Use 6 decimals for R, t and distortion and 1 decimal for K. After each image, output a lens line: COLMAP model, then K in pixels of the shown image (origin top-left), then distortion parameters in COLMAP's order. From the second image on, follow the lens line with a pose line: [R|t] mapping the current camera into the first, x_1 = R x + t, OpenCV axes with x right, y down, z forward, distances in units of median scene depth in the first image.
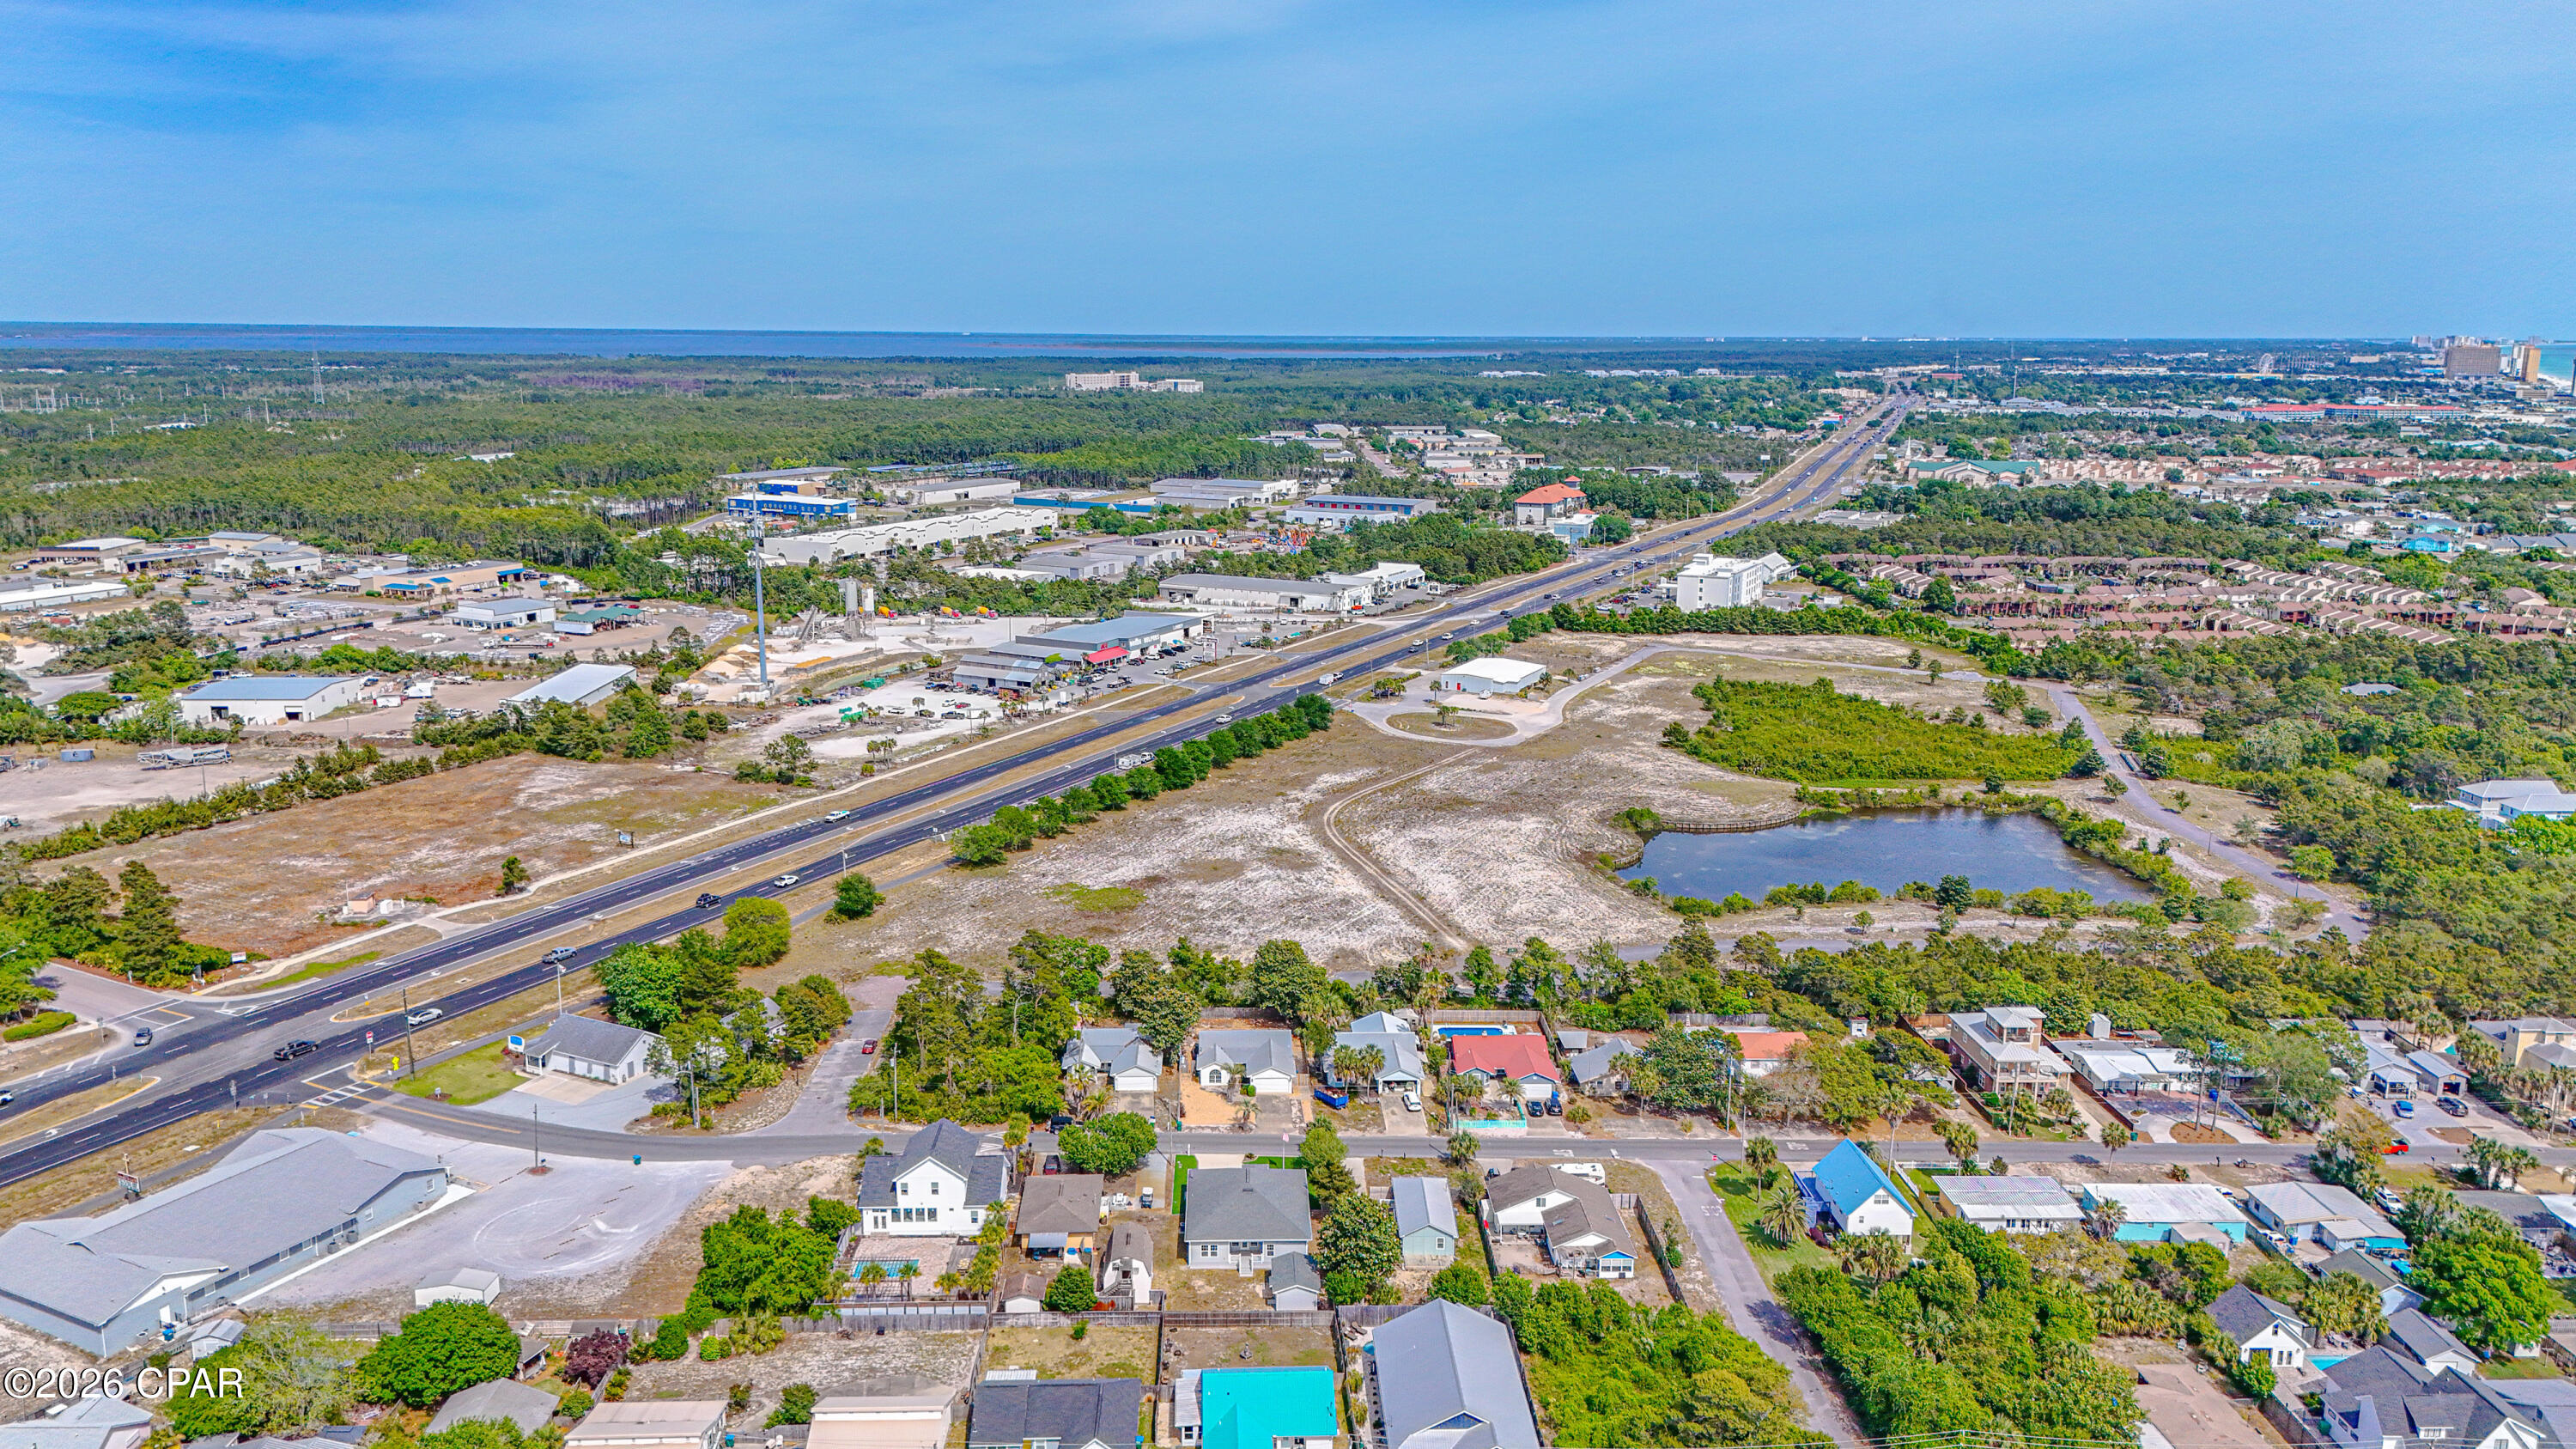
lens RADIAL K [[1892.2, 0, 1288.0], [0, 1892.2, 724.5], [0, 0, 1]] dist [0.083987, -0.081446]
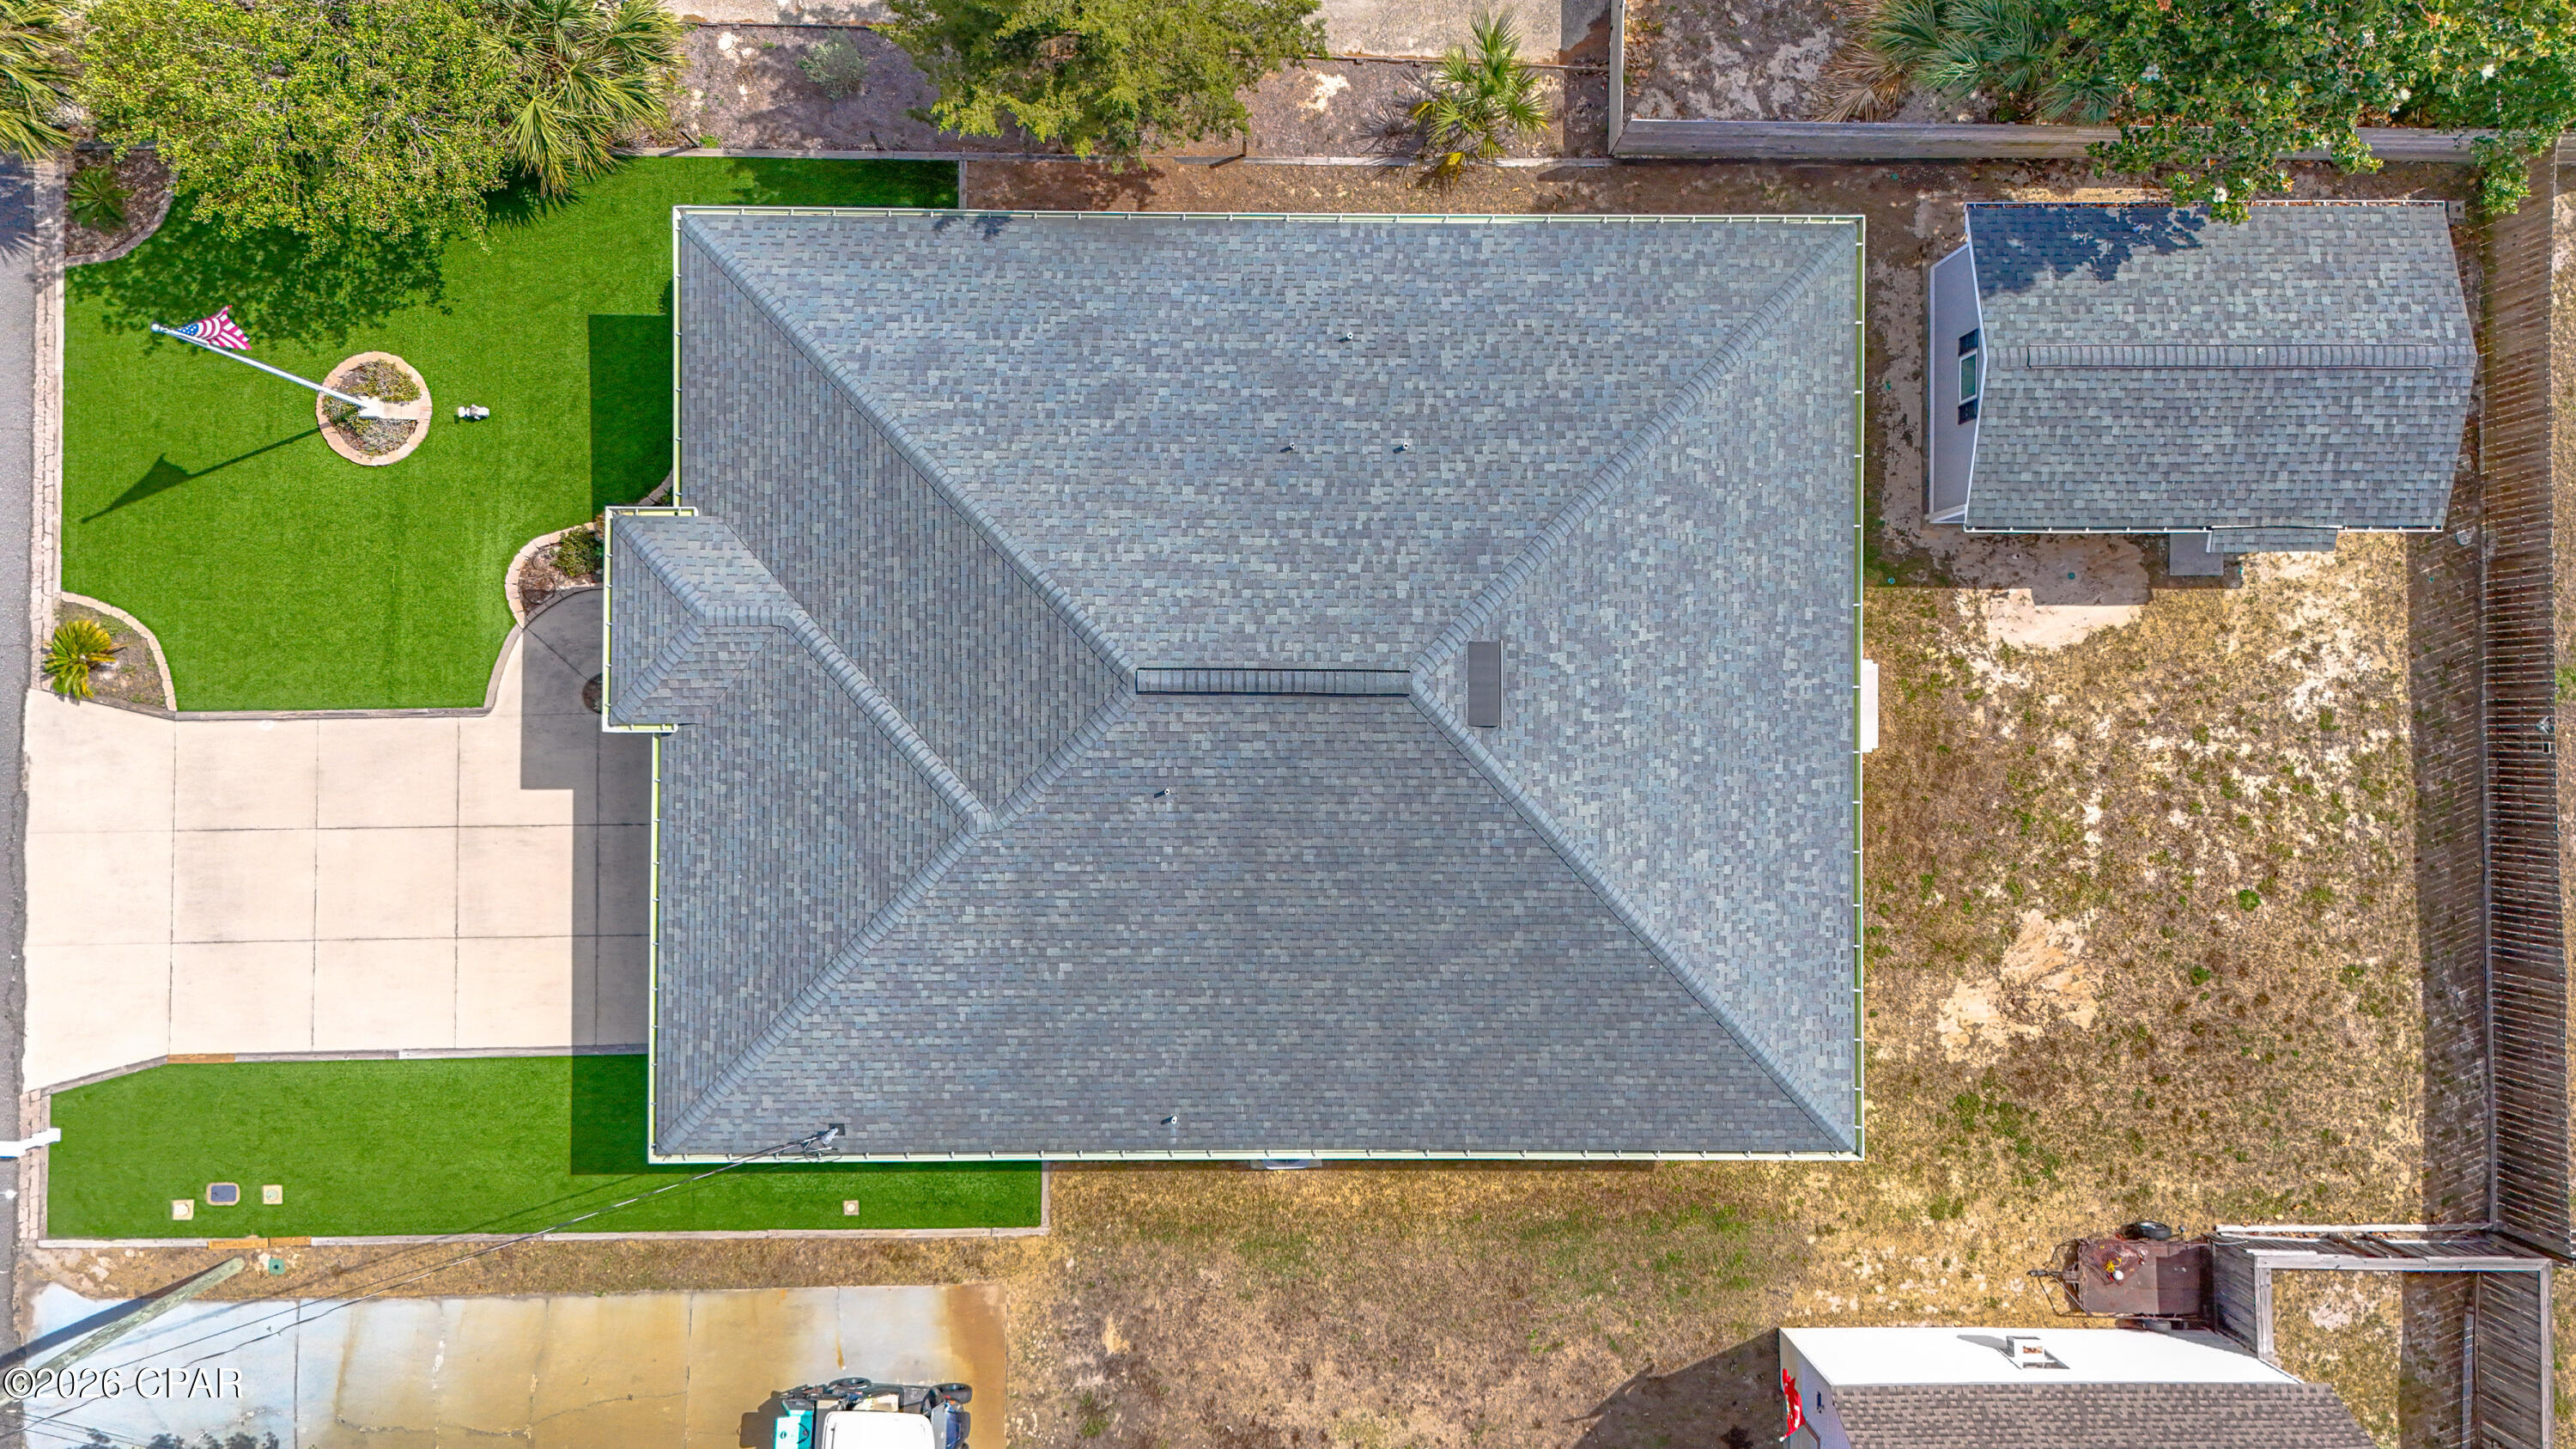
lens RADIAL K [[1892.2, 0, 1288.0], [0, 1892.2, 724.5], [0, 0, 1]] dist [0.083987, -0.081446]
pose [[0.034001, -0.999414, -0.003964, -0.012085], [0.186681, 0.002454, 0.982418, 0.064846], [-0.981832, -0.034144, 0.186655, 0.505239]]
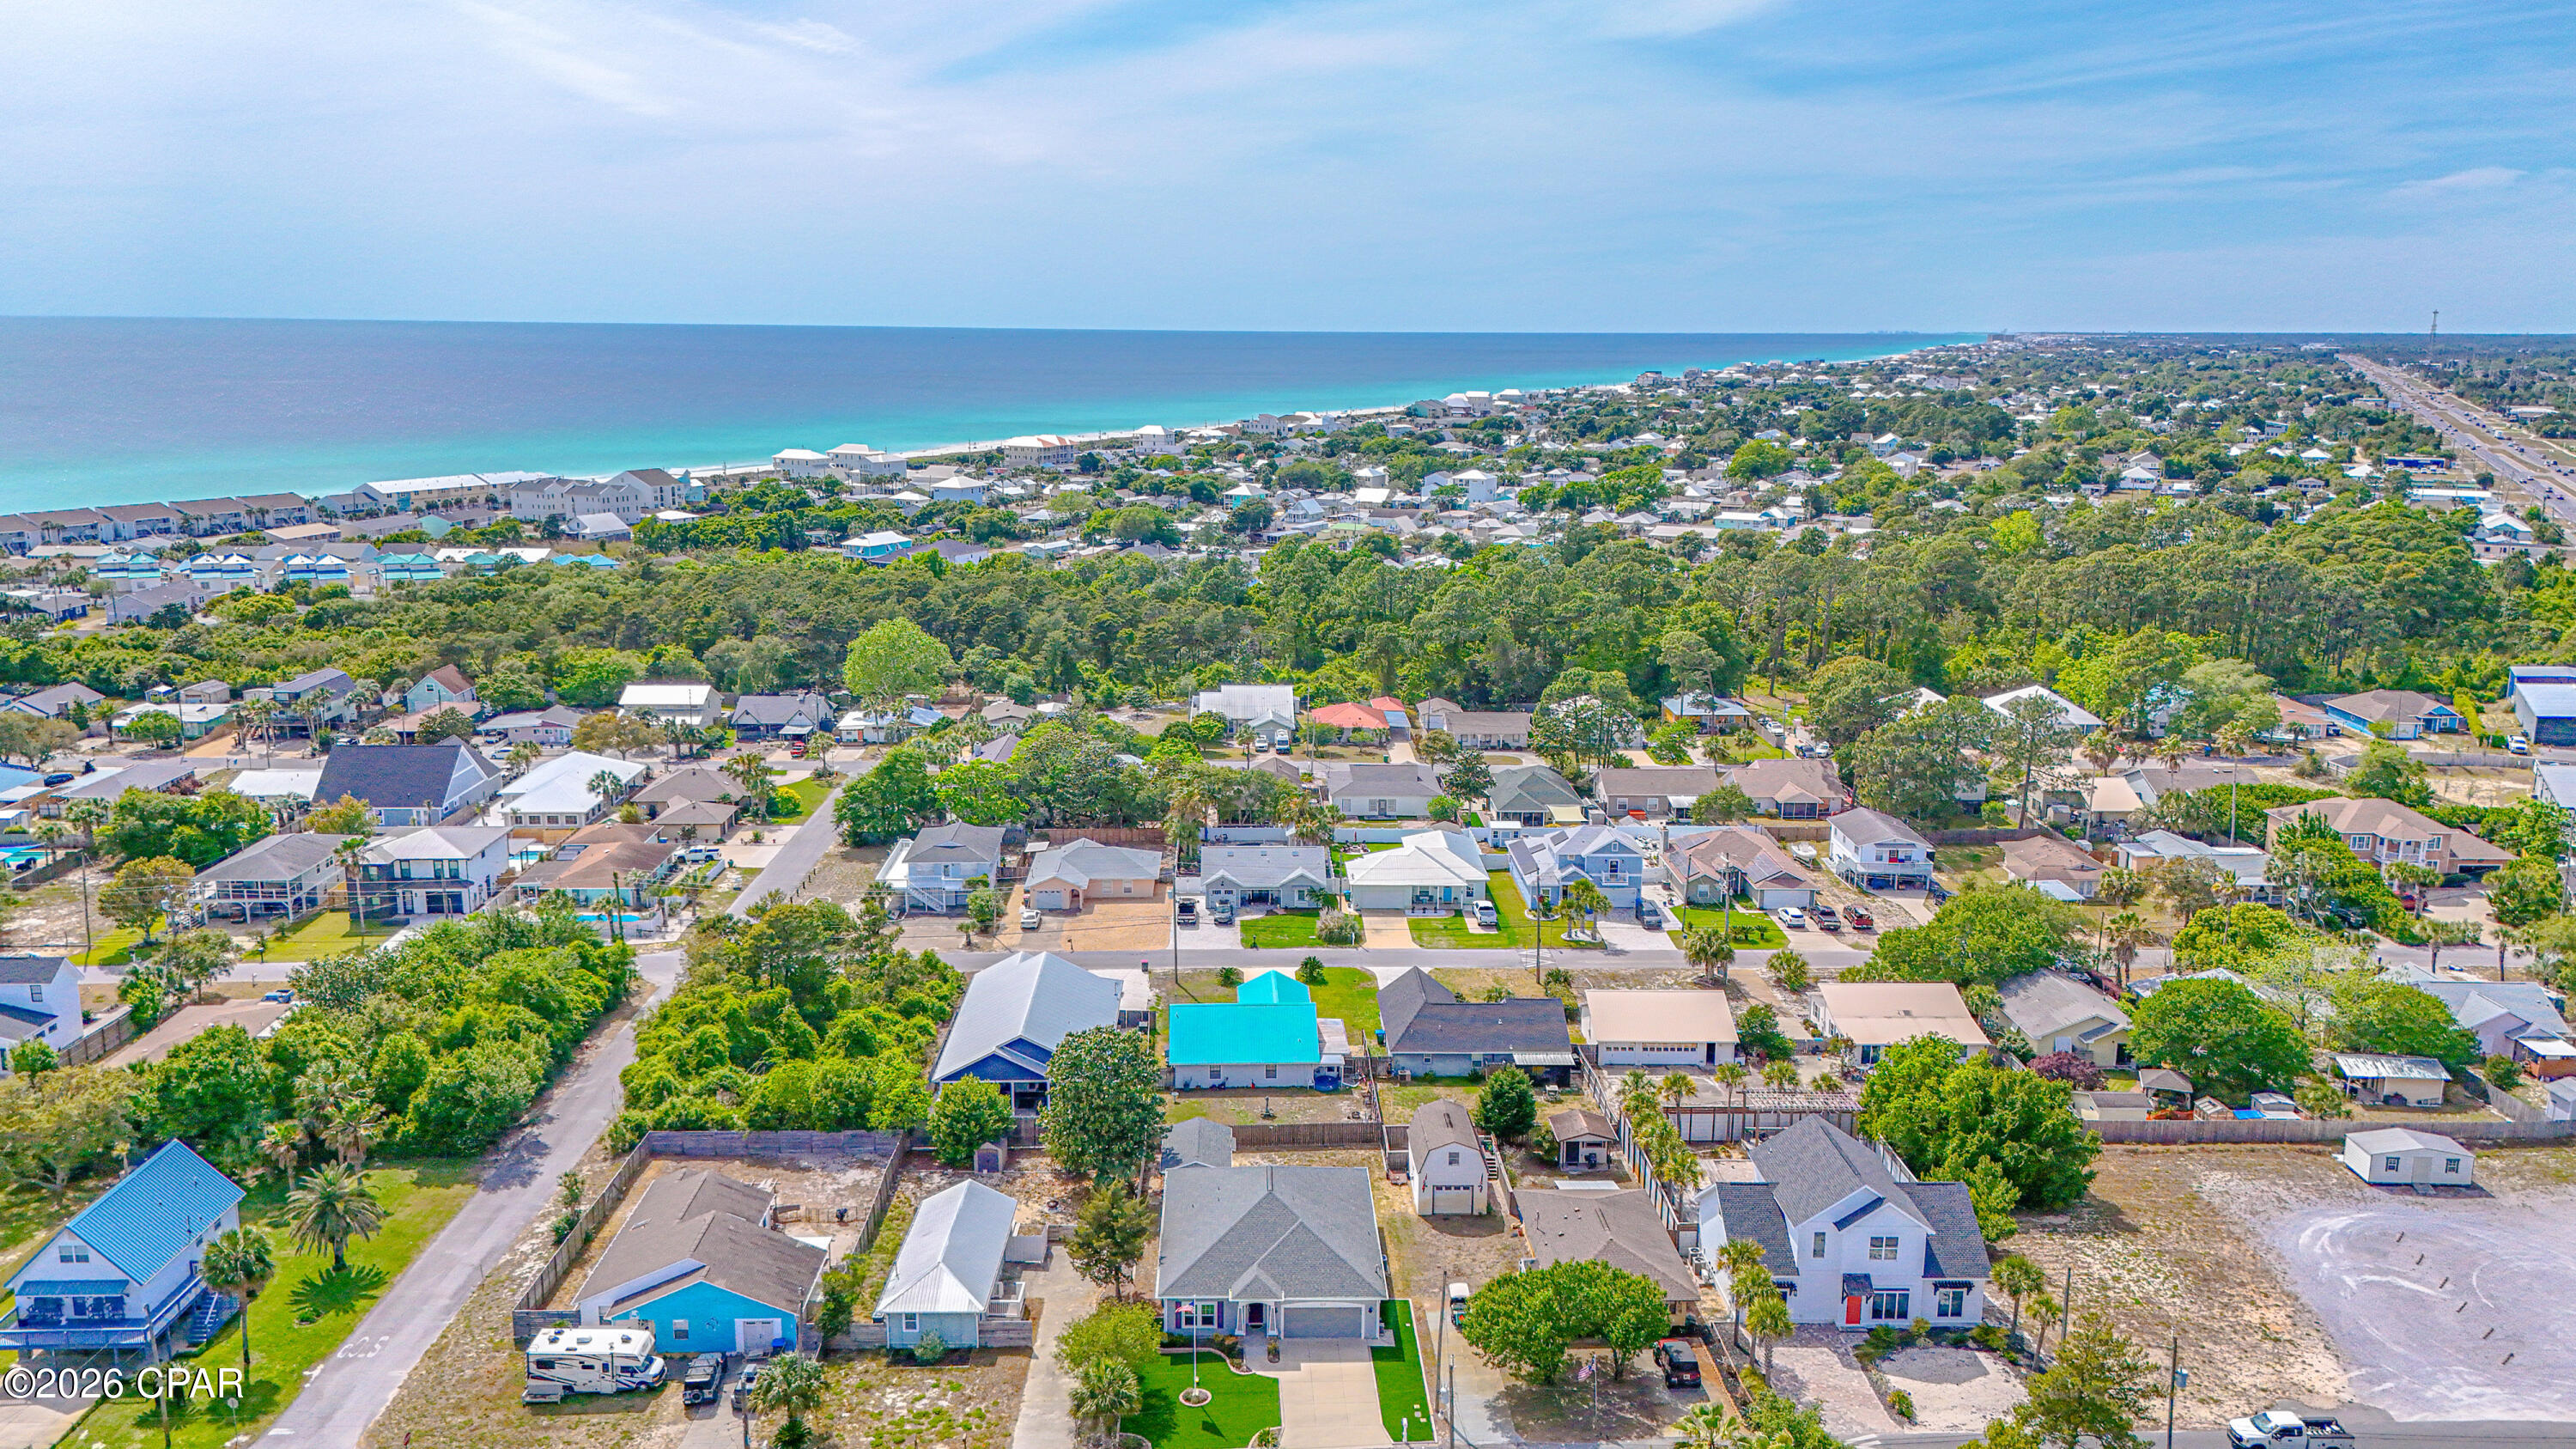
lens RADIAL K [[1892.2, 0, 1288.0], [0, 1892.2, 724.5], [0, 0, 1]] dist [0.083987, -0.081446]
pose [[-0.999908, -0.012913, 0.004112, -0.014122], [-0.010136, 0.914056, 0.405462, -0.058908], [-0.008995, 0.405383, -0.914103, 0.755128]]
